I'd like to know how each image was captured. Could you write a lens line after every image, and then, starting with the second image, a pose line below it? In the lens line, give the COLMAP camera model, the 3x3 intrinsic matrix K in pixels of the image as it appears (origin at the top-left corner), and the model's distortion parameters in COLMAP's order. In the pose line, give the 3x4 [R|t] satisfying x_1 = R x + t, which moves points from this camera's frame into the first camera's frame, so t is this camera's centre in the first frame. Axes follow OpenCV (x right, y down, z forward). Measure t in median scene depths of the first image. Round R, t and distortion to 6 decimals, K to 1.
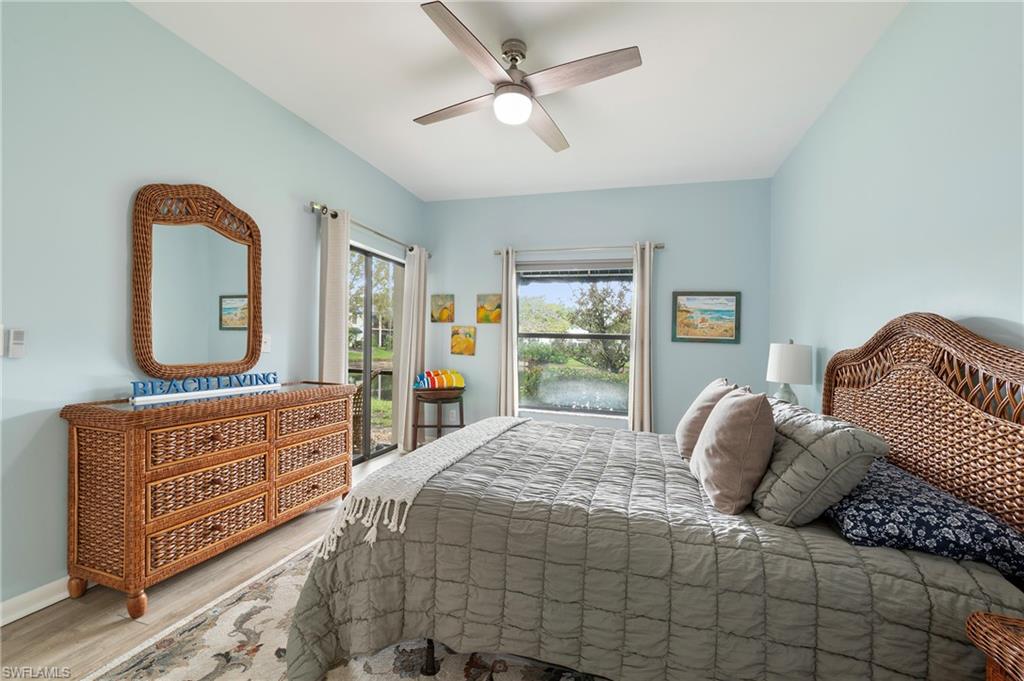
lens RADIAL K [[415.8, 0, 517.6], [0, 415.8, 345.7], [0, 0, 1]] dist [-0.004183, -0.001302]
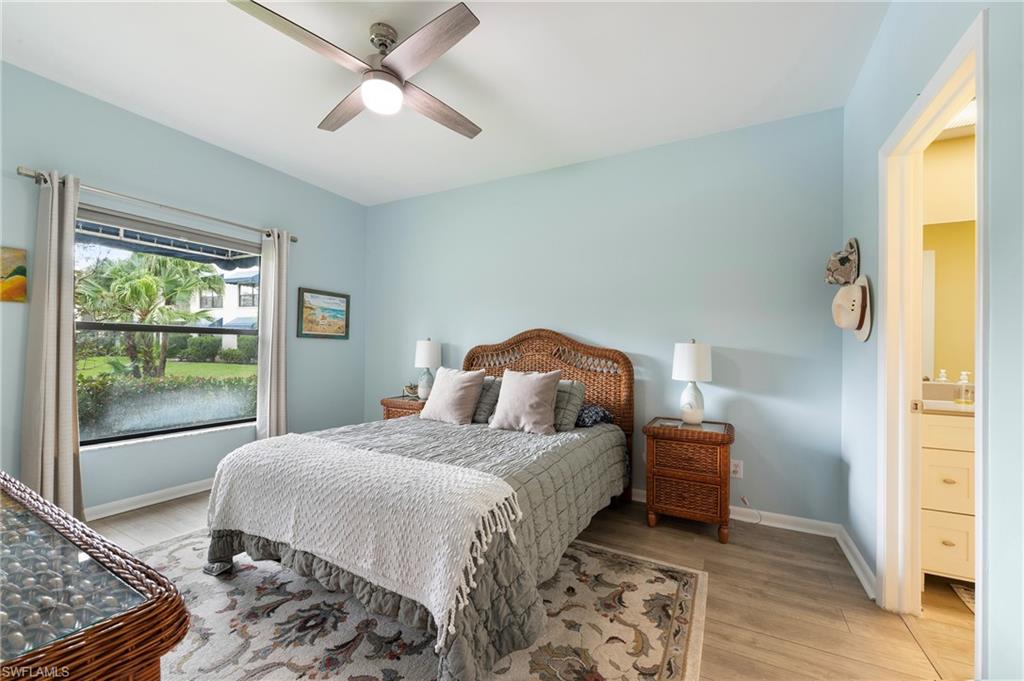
lens RADIAL K [[415.8, 0, 520.6], [0, 415.8, 338.0], [0, 0, 1]] dist [-0.004183, -0.001302]
pose [[0.199955, -0.002977, 0.979801, -0.511314], [-0.005695, 0.999975, 0.004201, -0.016031], [-0.979789, -0.006420, 0.199933, 0.287618]]
